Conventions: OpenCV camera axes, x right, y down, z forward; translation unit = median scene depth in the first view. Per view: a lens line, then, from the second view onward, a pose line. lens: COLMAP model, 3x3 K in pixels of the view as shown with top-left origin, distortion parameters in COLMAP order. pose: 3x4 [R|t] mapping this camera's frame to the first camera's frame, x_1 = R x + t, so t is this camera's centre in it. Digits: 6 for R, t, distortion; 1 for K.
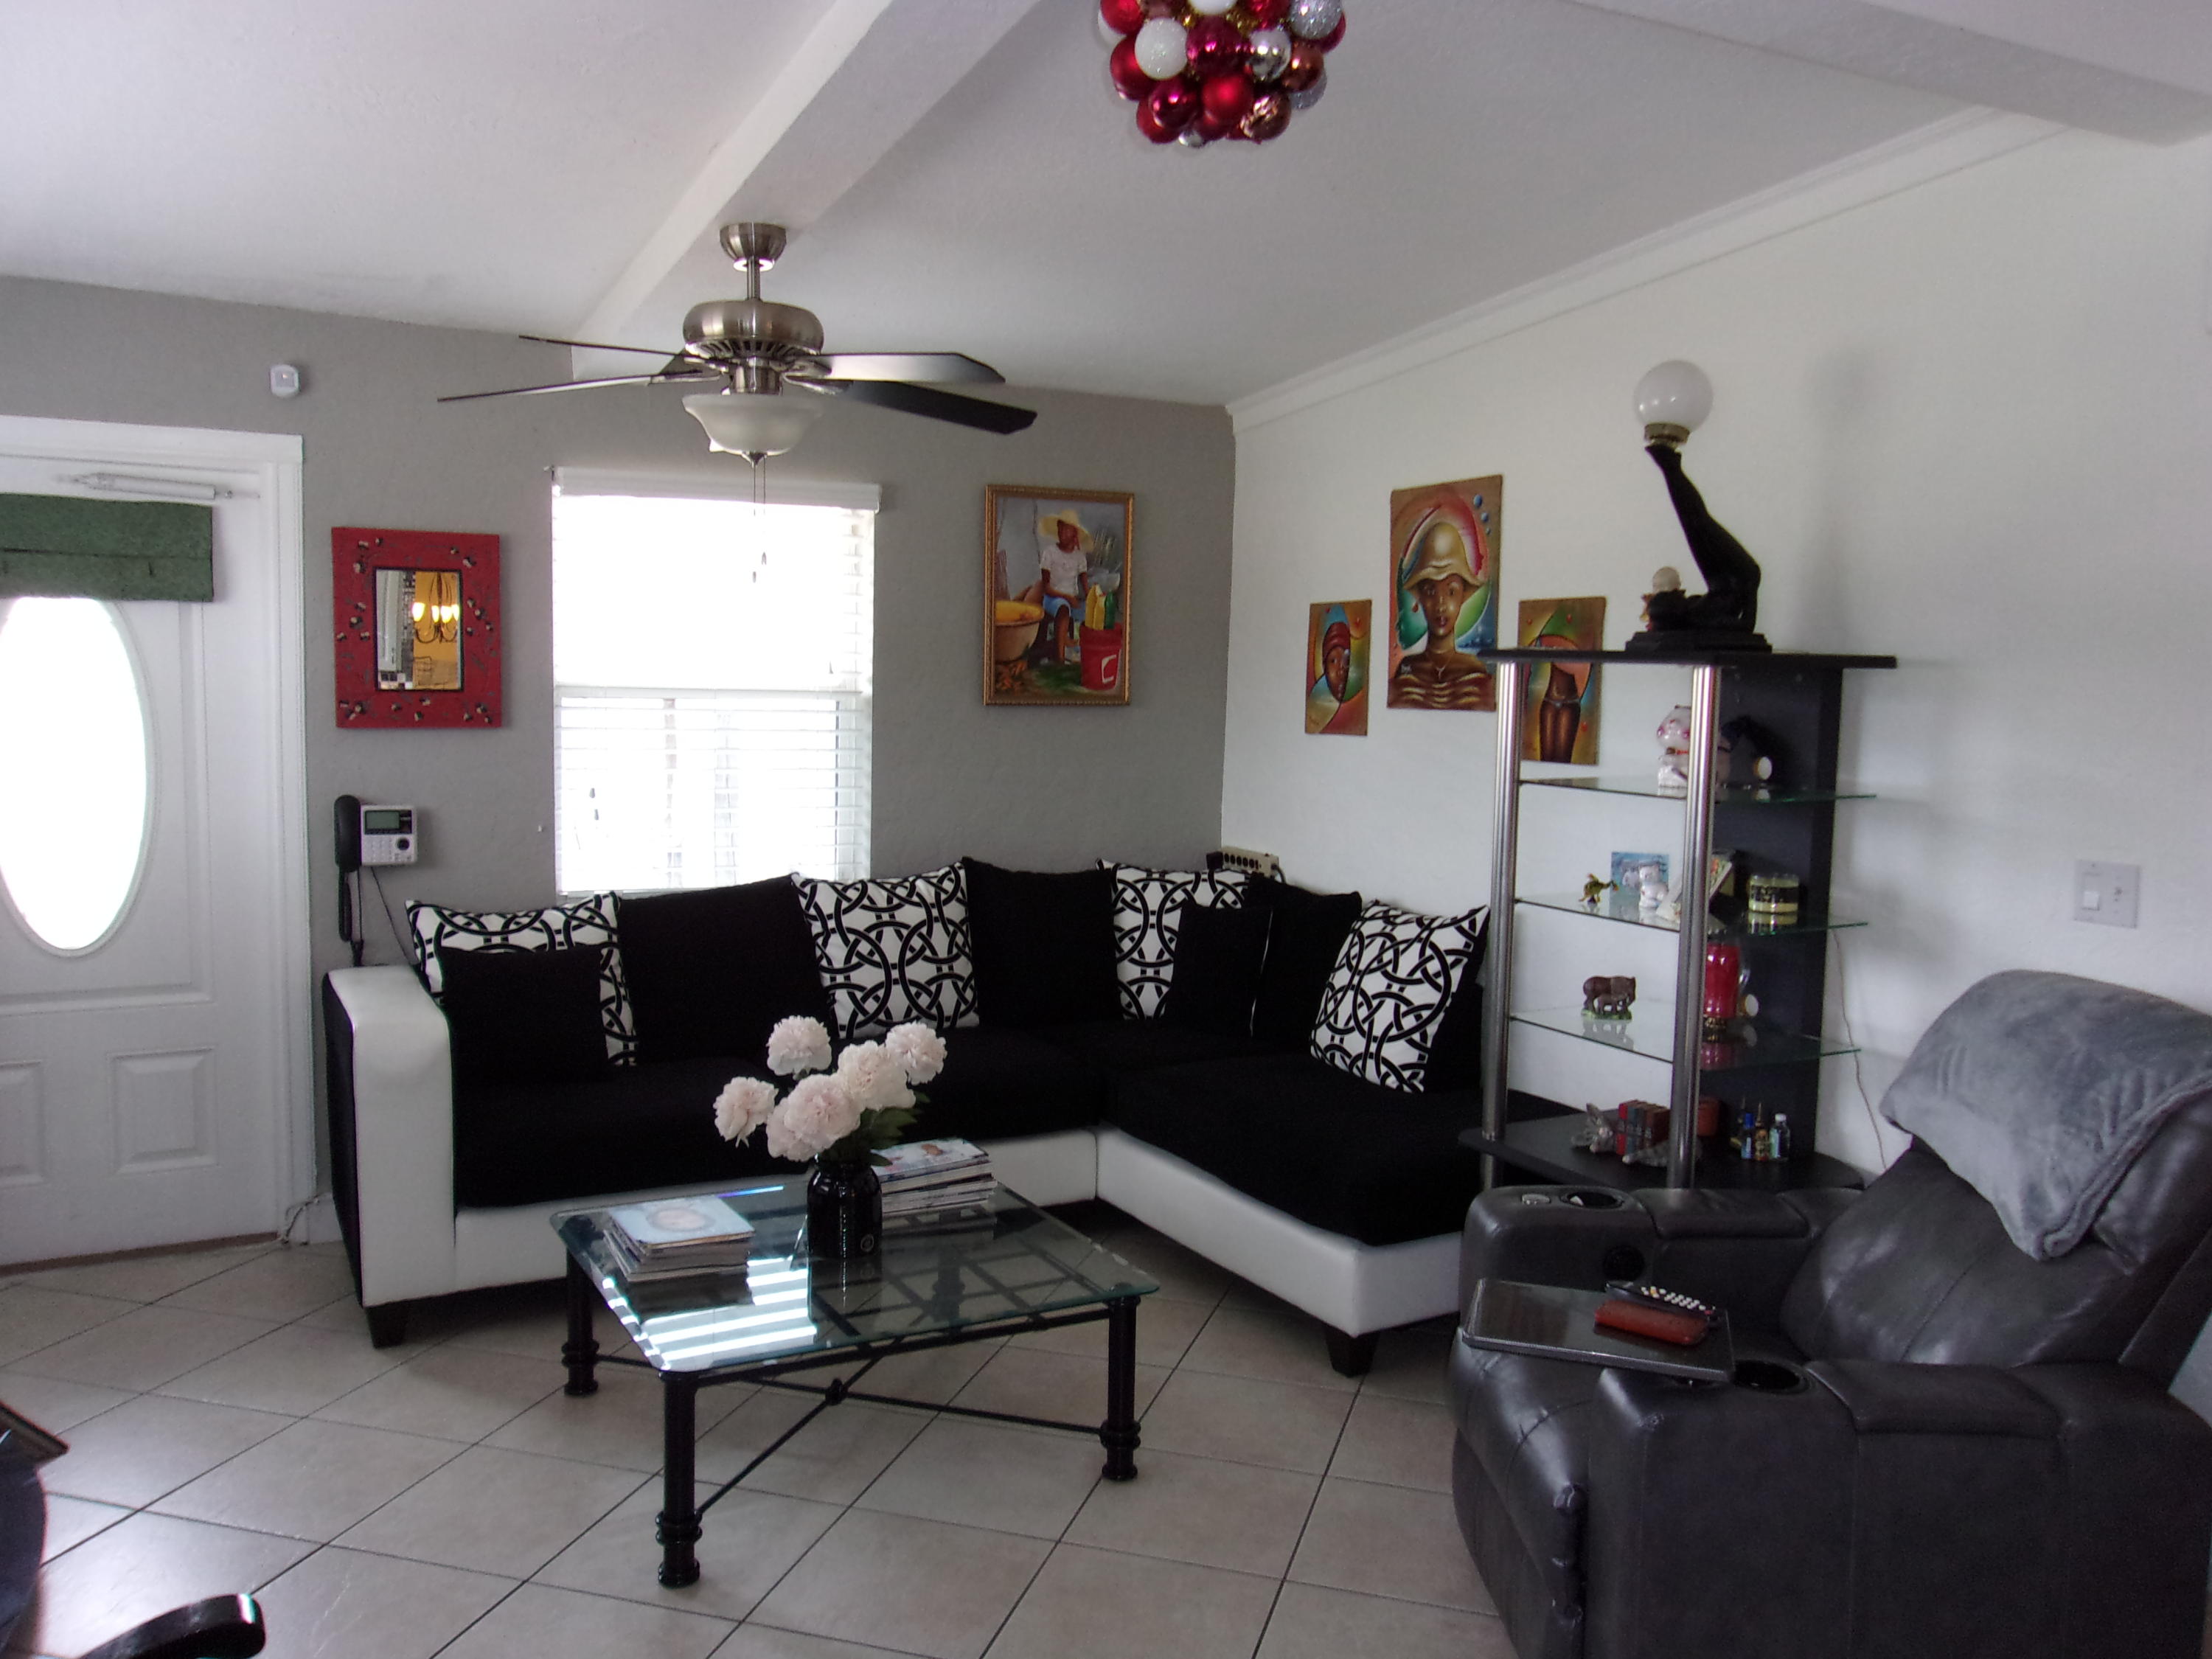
lens RADIAL K [[1738.4, 0, 1106.0], [0, 1738.4, 829.5], [0, 0, 1]] dist [-0.033540, 0.065290]
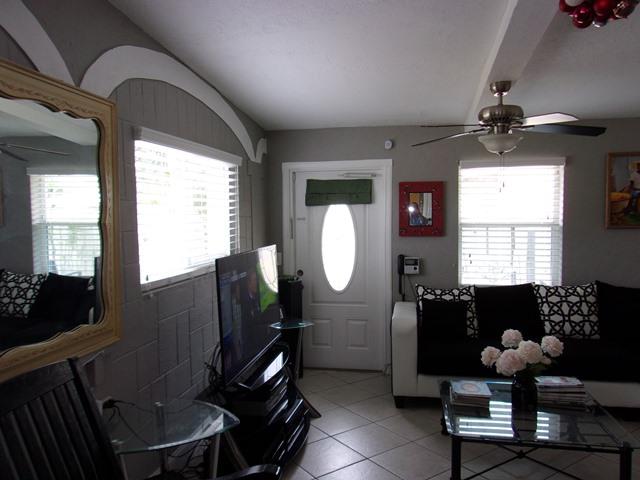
lens RADIAL K [[499.9, 0, 320.0], [0, 499.9, 240.0], [0, 0, 1]] dist [0.000803, 0.005784]
pose [[0.784676, 0.005607, -0.619880, 0.085663], [-0.035202, 0.998749, -0.035526, -0.006757], [0.618906, 0.049697, 0.783892, 0.056005]]
